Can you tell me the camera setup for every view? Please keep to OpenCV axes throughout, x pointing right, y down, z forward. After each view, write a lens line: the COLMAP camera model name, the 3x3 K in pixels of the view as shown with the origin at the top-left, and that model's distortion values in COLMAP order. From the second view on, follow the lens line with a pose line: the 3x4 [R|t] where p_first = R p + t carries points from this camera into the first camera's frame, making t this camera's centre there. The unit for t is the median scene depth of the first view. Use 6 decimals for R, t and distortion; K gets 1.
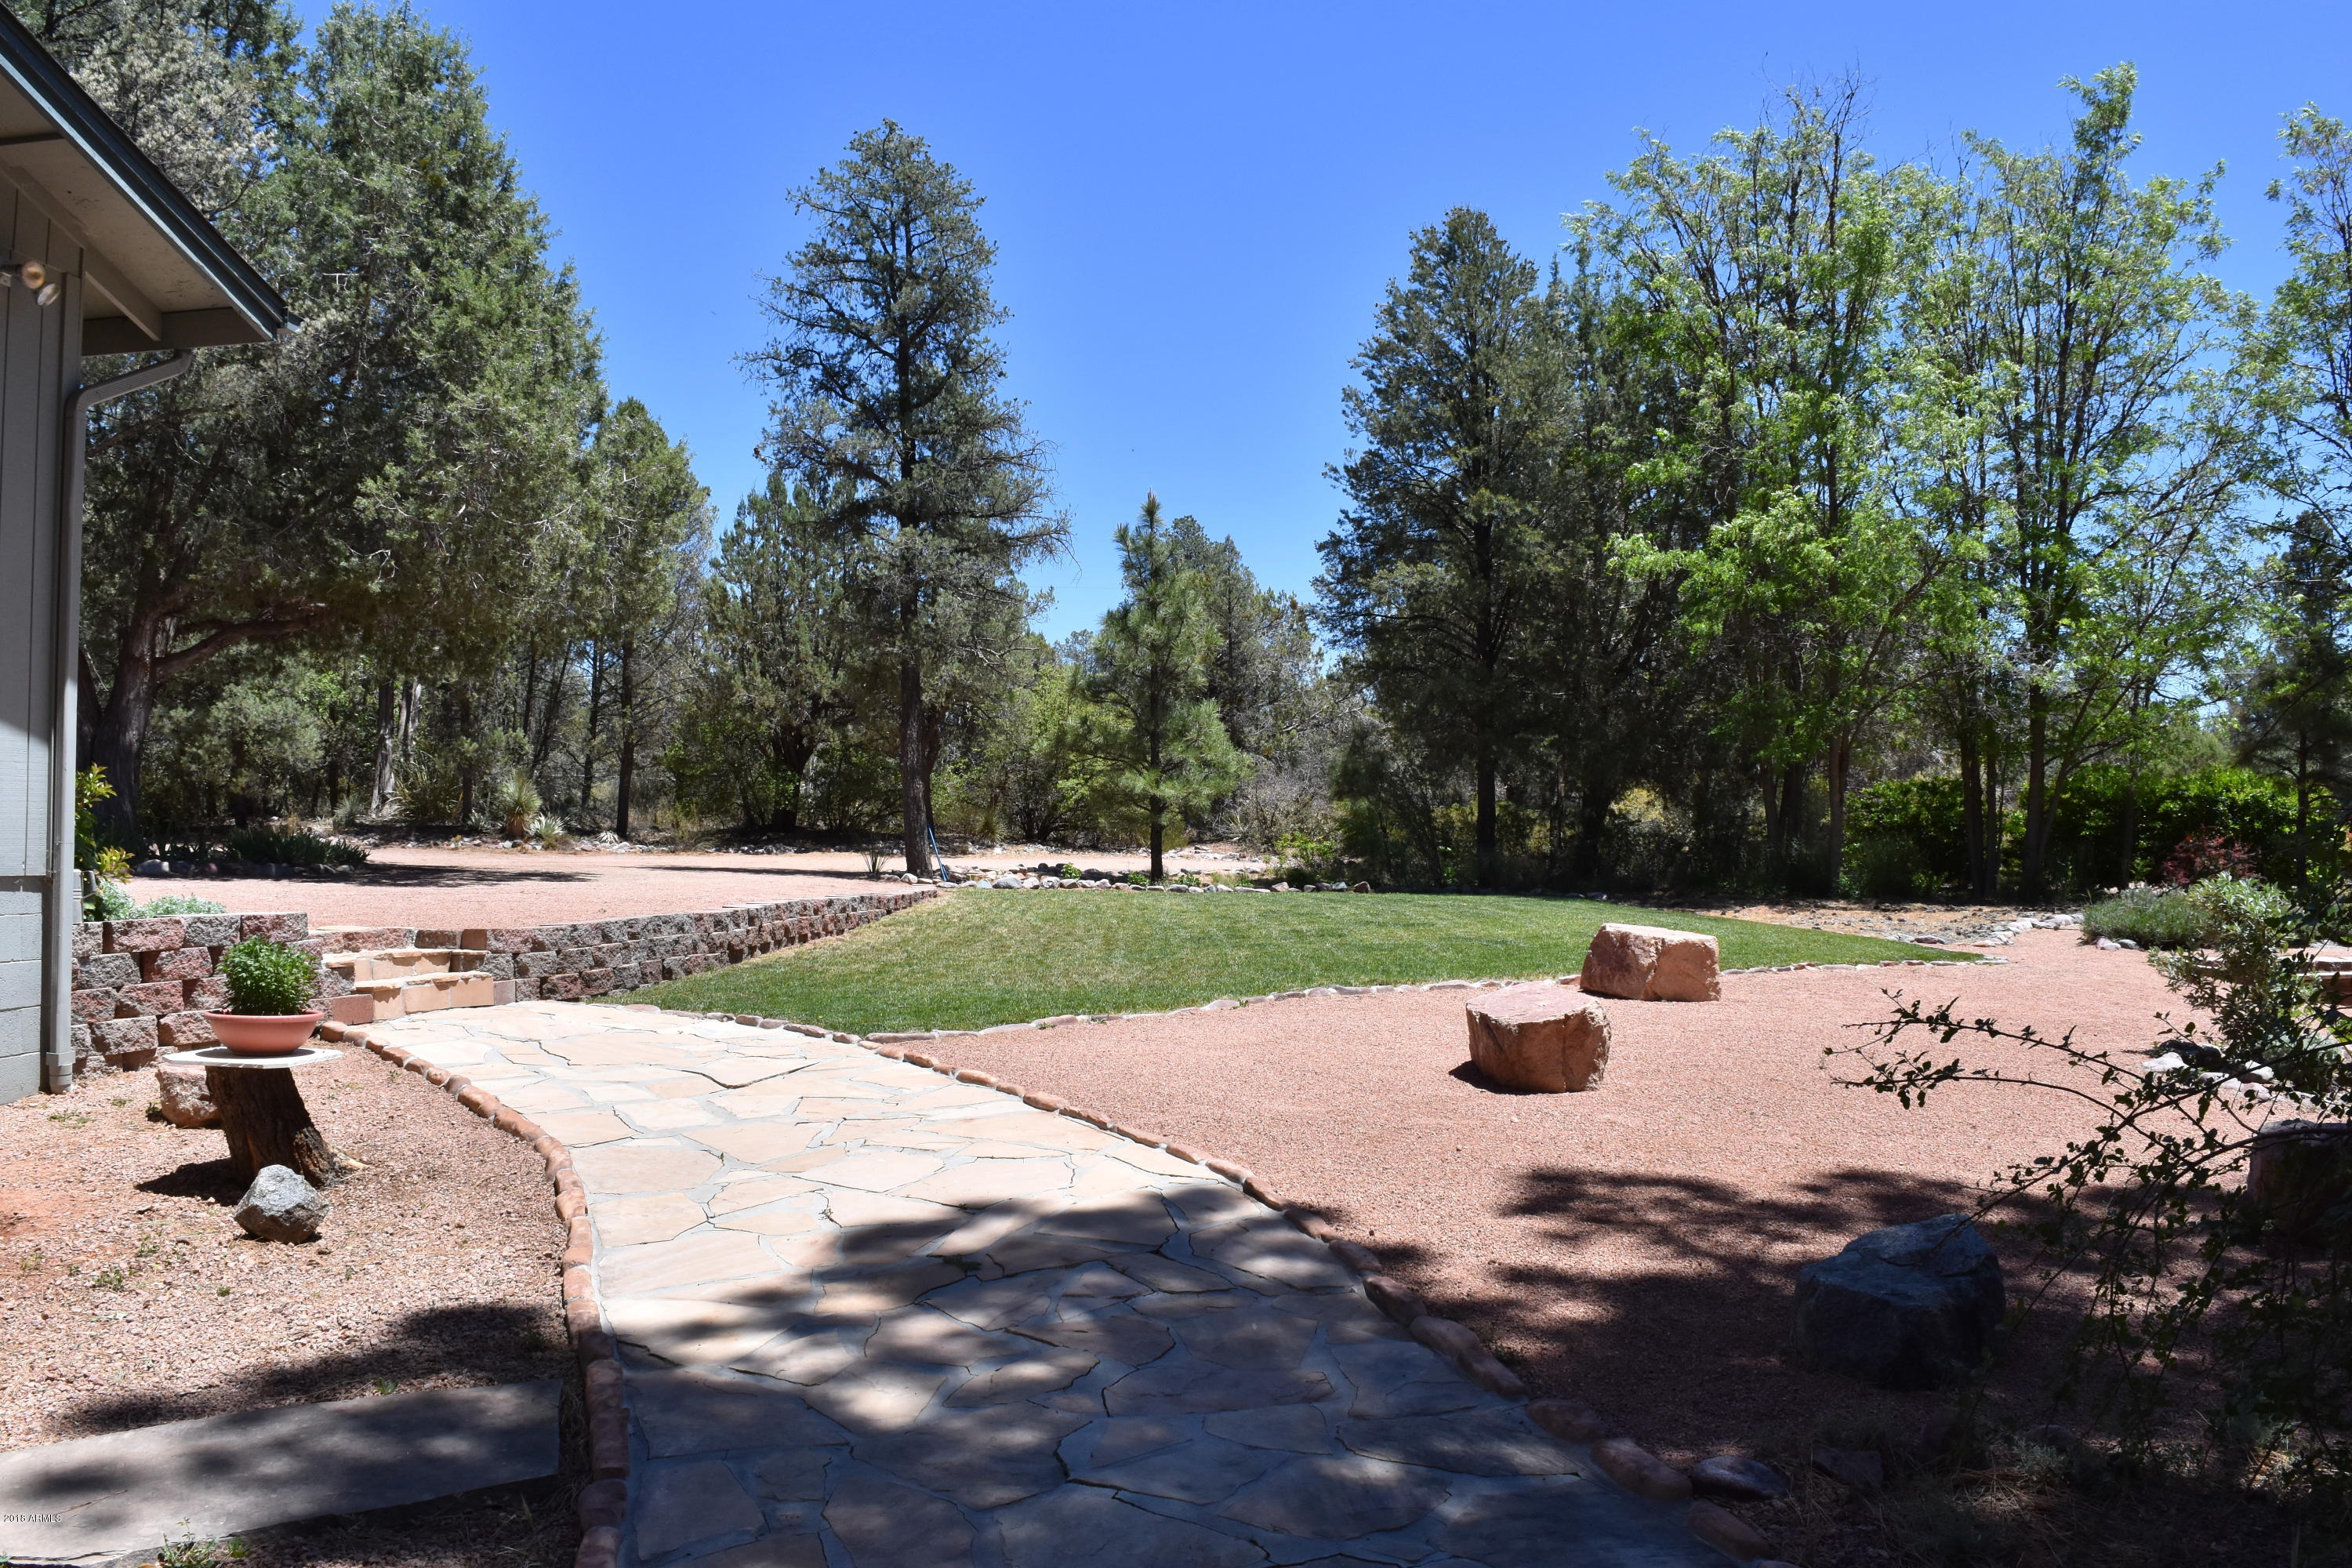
lens RADIAL K [[1846.5, 0, 1173.8], [0, 1846.5, 776.2], [0, 0, 1]] dist [-0.099086, 0.026150]
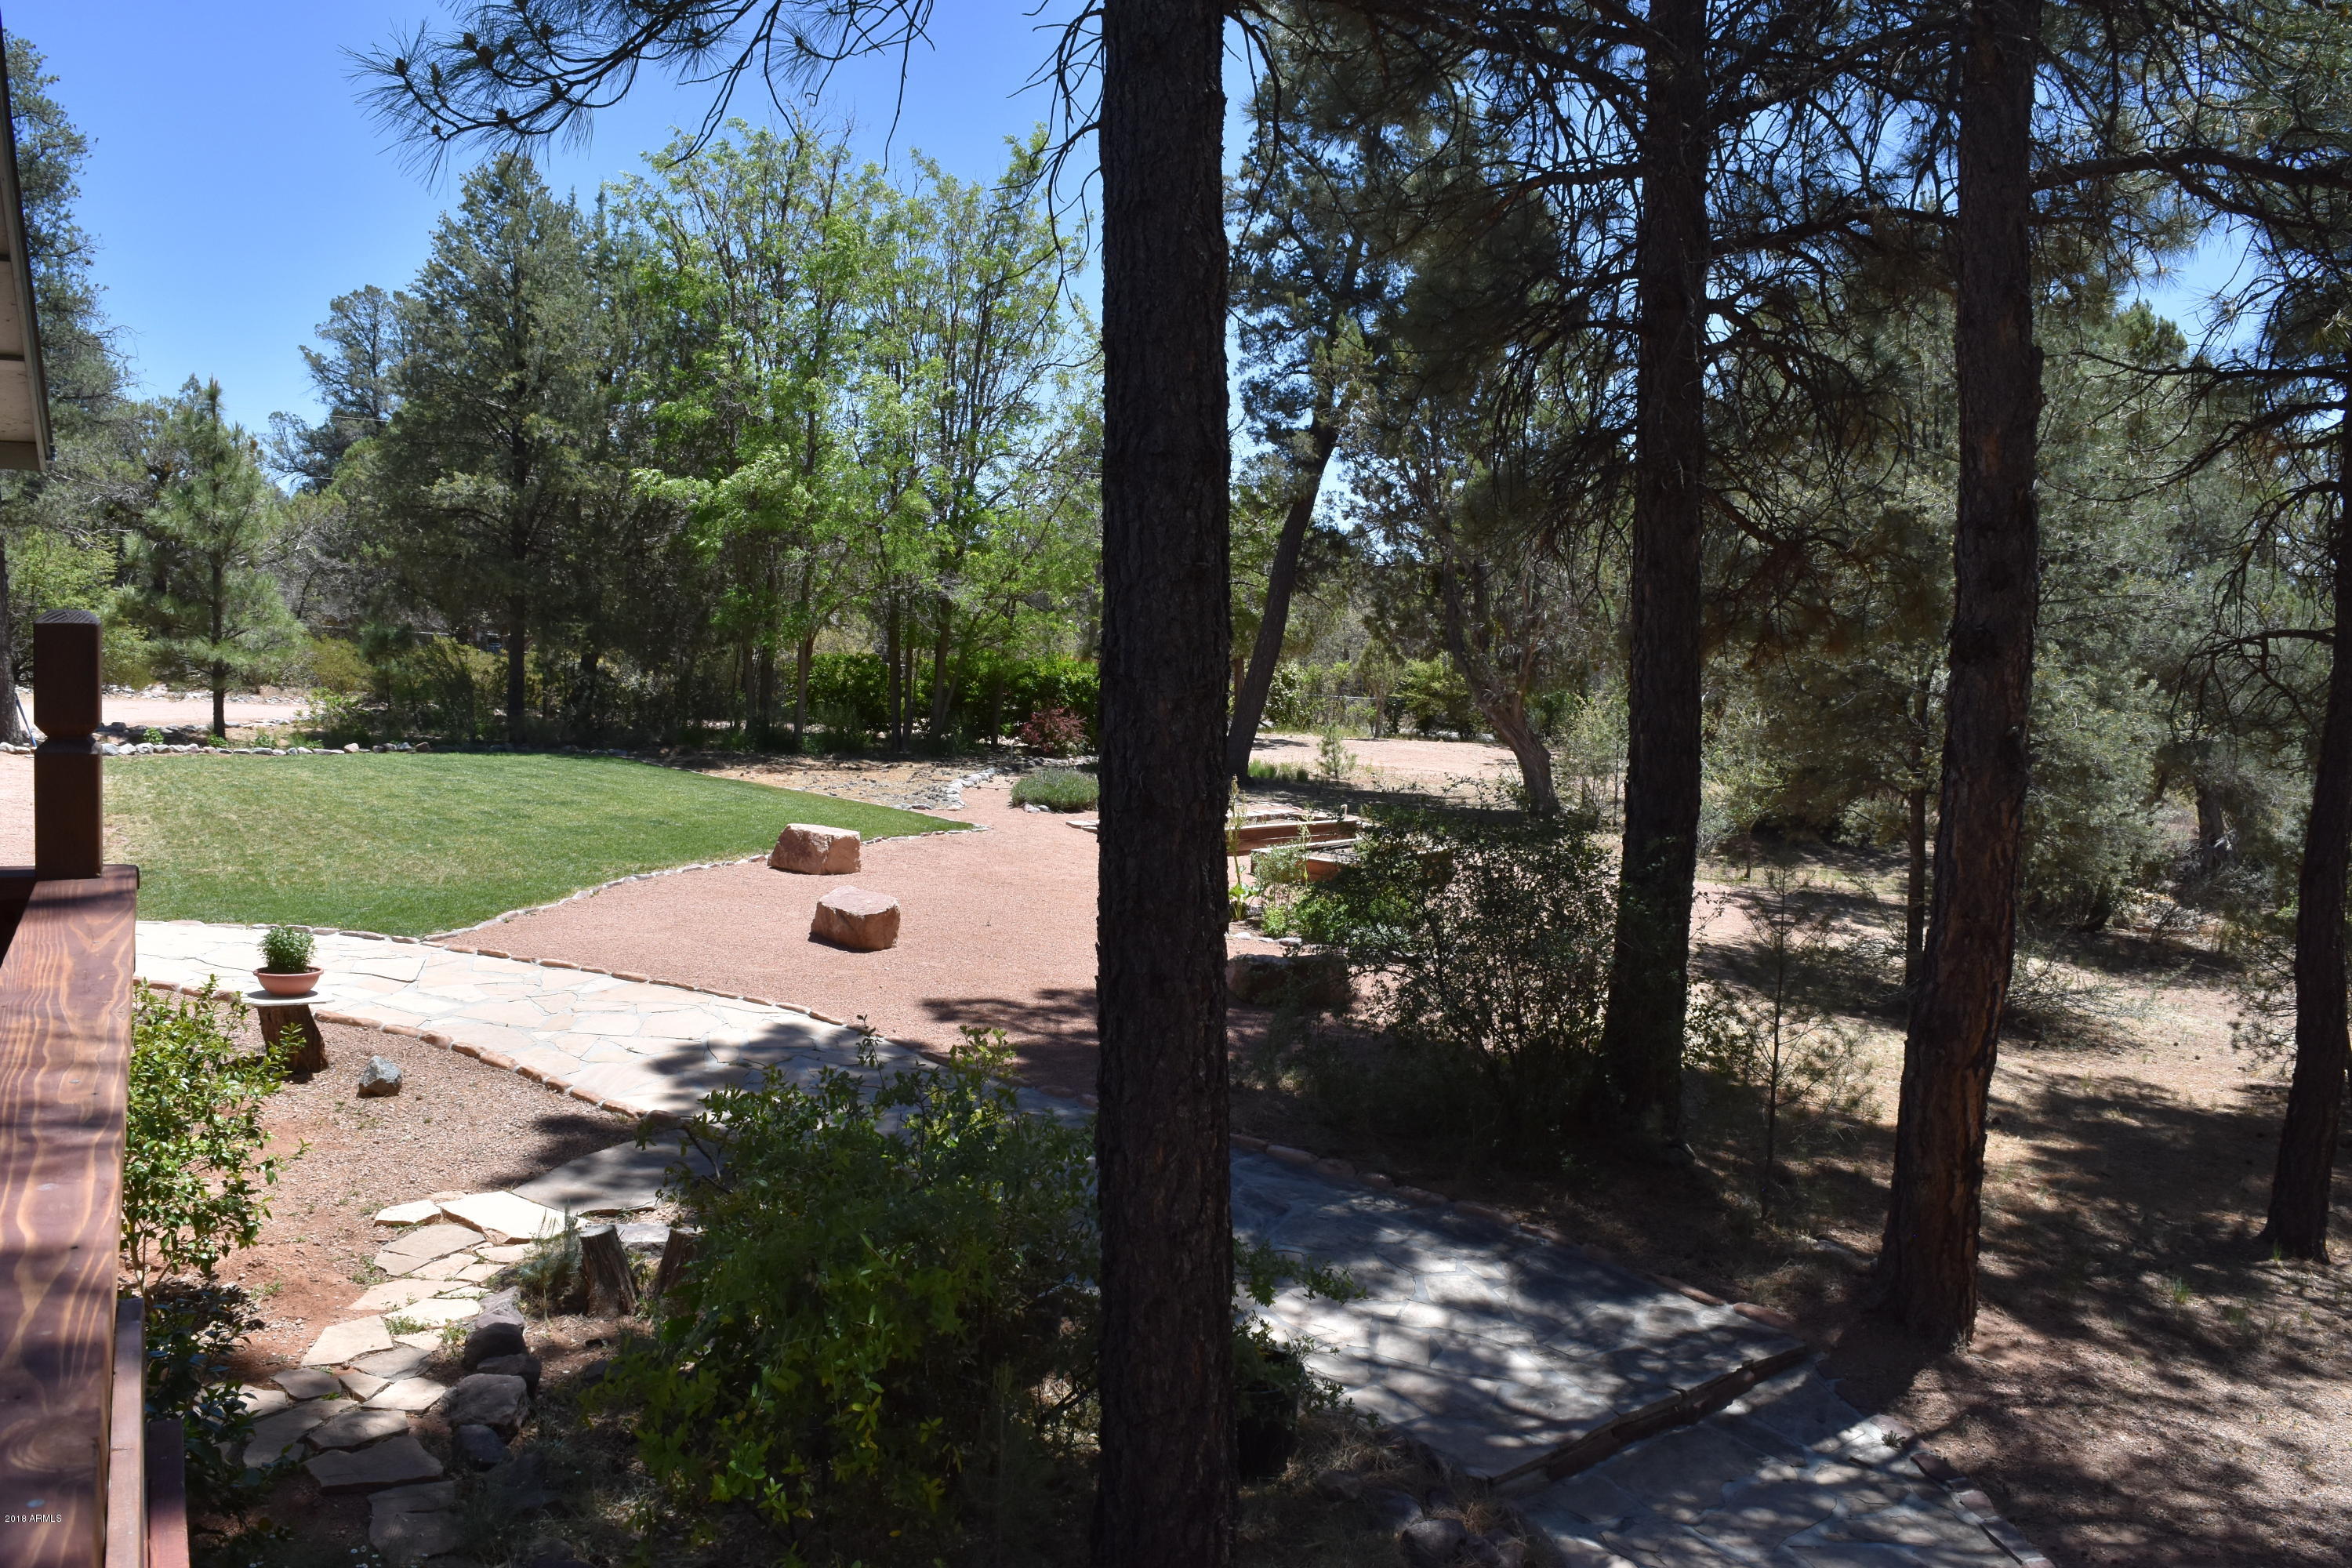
lens RADIAL K [[1846.5, 0, 1173.8], [0, 1846.5, 776.2], [0, 0, 1]] dist [-0.099086, 0.026150]
pose [[0.799649, -0.018802, 0.600173, -0.215885], [-0.054139, 0.993181, 0.103247, -0.068221], [-0.598022, -0.115055, 0.793179, -0.207174]]
